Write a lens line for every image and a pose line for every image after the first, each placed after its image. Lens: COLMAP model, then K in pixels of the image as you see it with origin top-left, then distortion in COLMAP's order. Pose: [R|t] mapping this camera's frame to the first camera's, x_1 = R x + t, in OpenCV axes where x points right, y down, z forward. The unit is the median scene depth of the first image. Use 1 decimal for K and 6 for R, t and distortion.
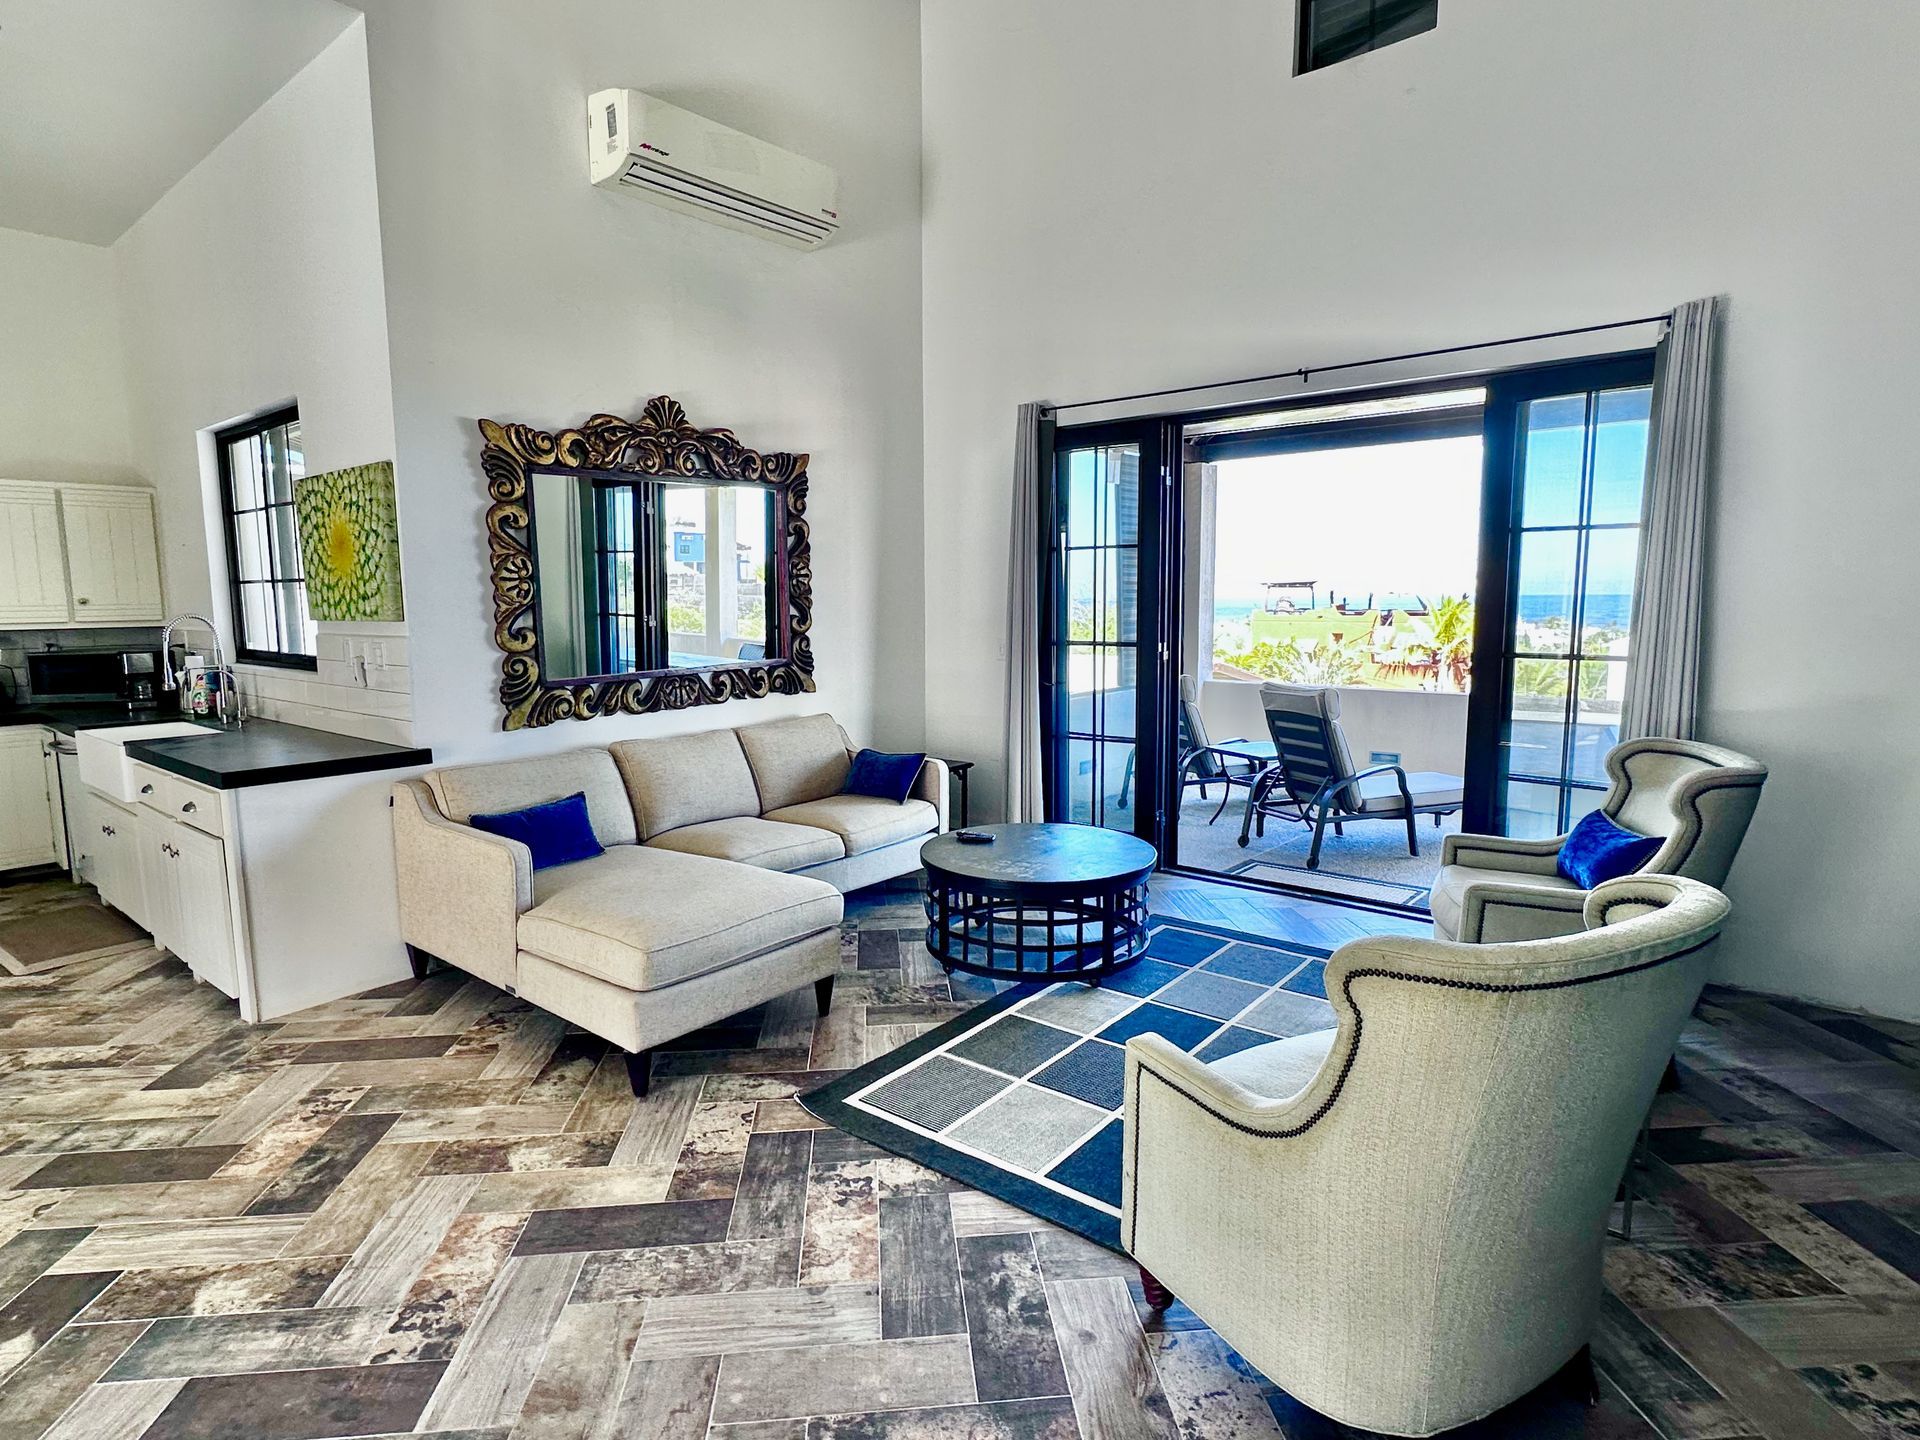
lens RADIAL K [[1016.5, 0, 960.0], [0, 1016.5, 720.0], [0, 0, 1]] dist [-0.003075, 0.000668]
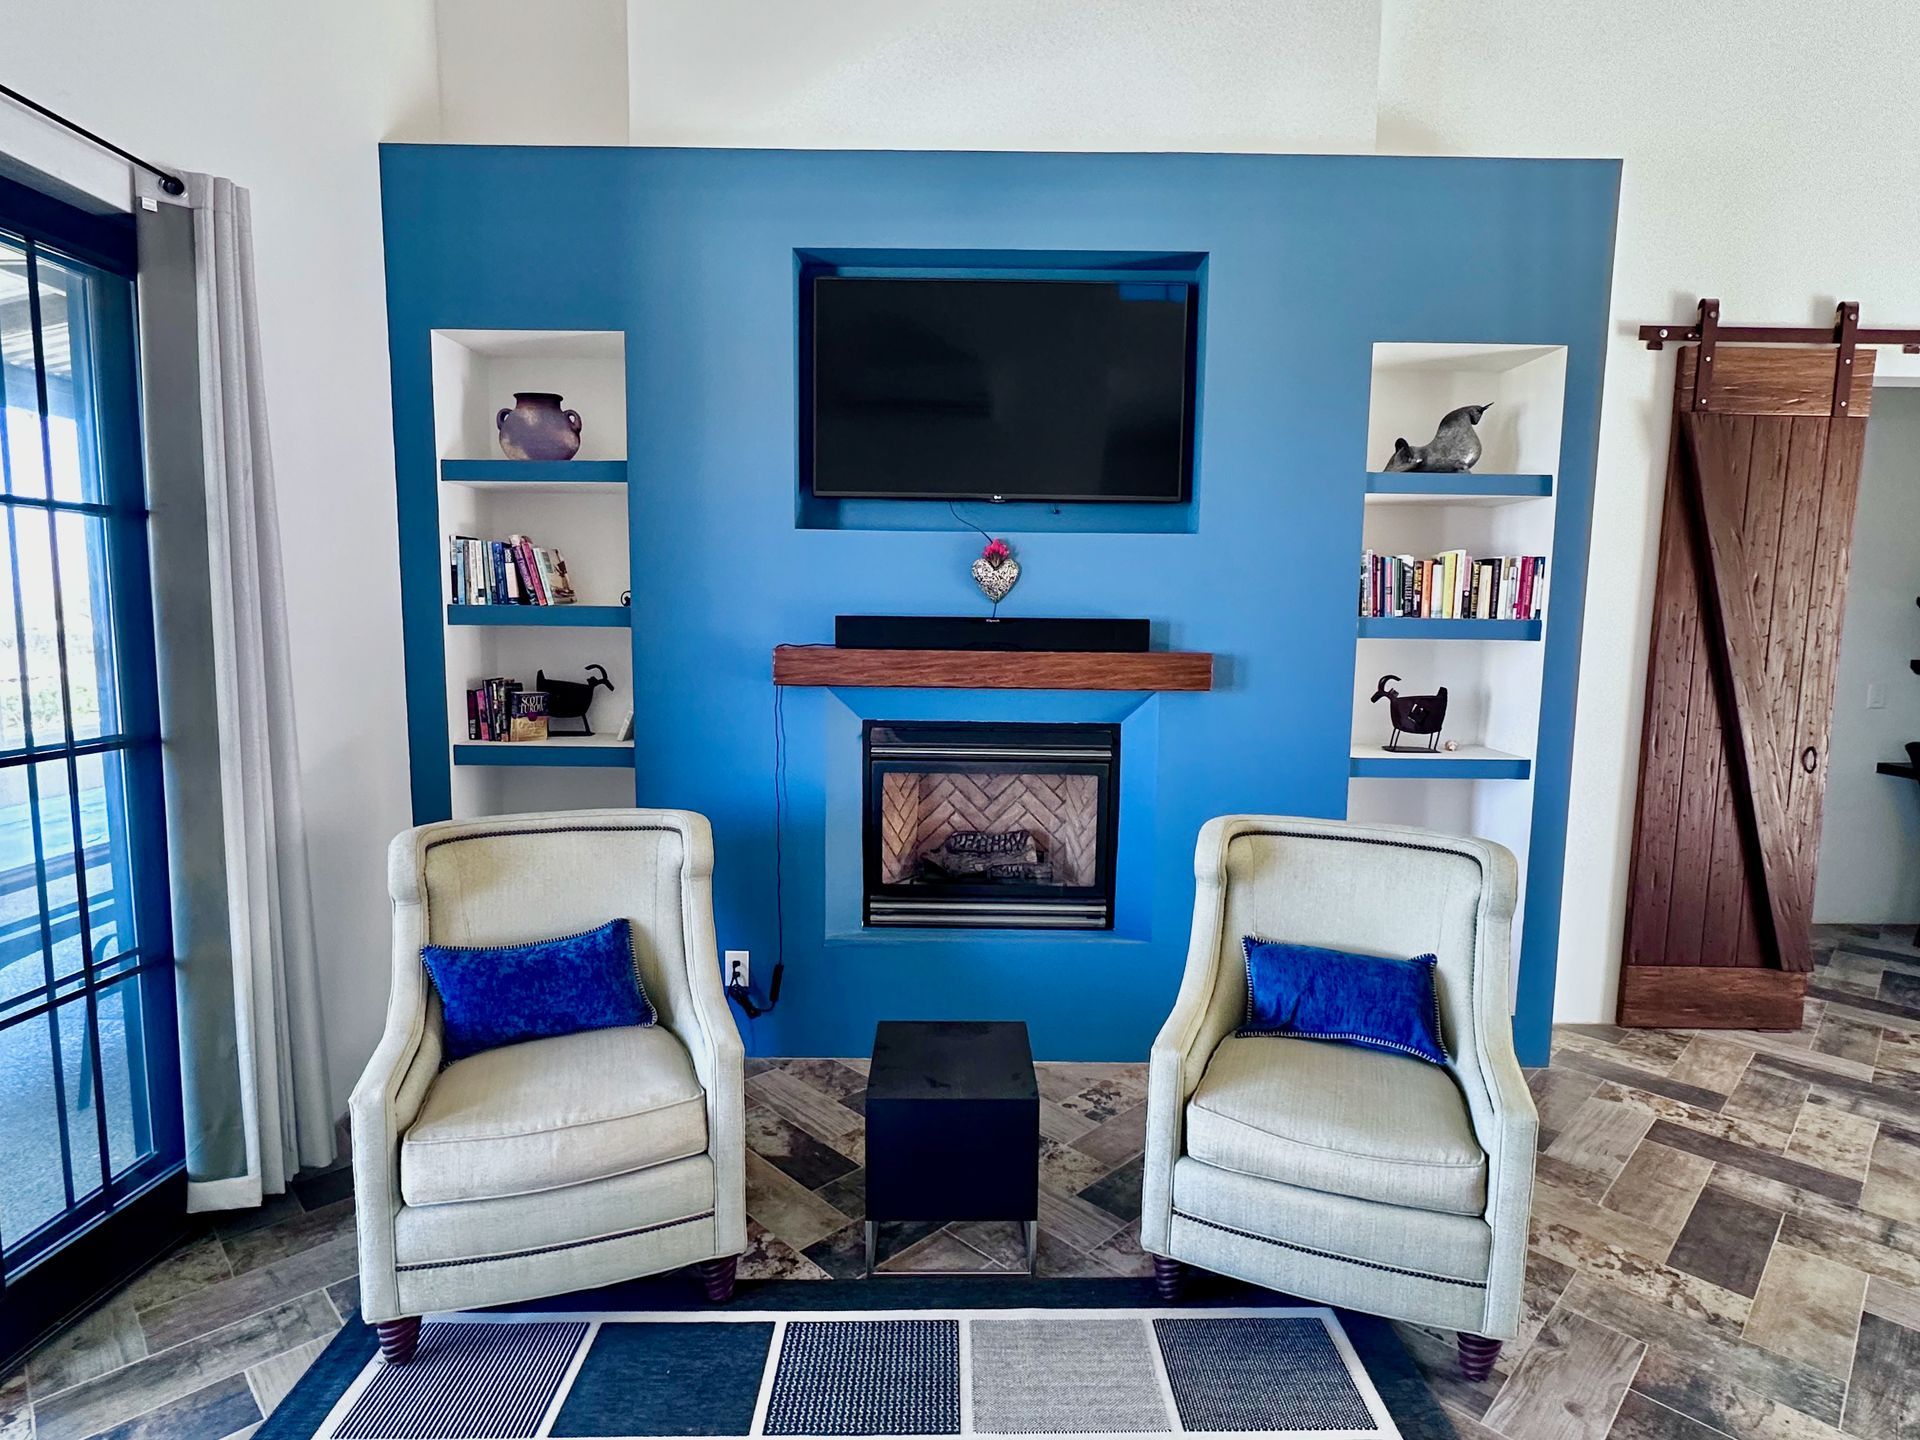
lens RADIAL K [[1016.5, 0, 960.0], [0, 1016.5, 720.0], [0, 0, 1]] dist [-0.003075, 0.000668]
pose [[-0.648685, -0.086443, 0.756132, -0.084552], [0.082417, 0.979706, 0.182709, -0.132321], [-0.756581, 0.180839, -0.628397, 0.957369]]
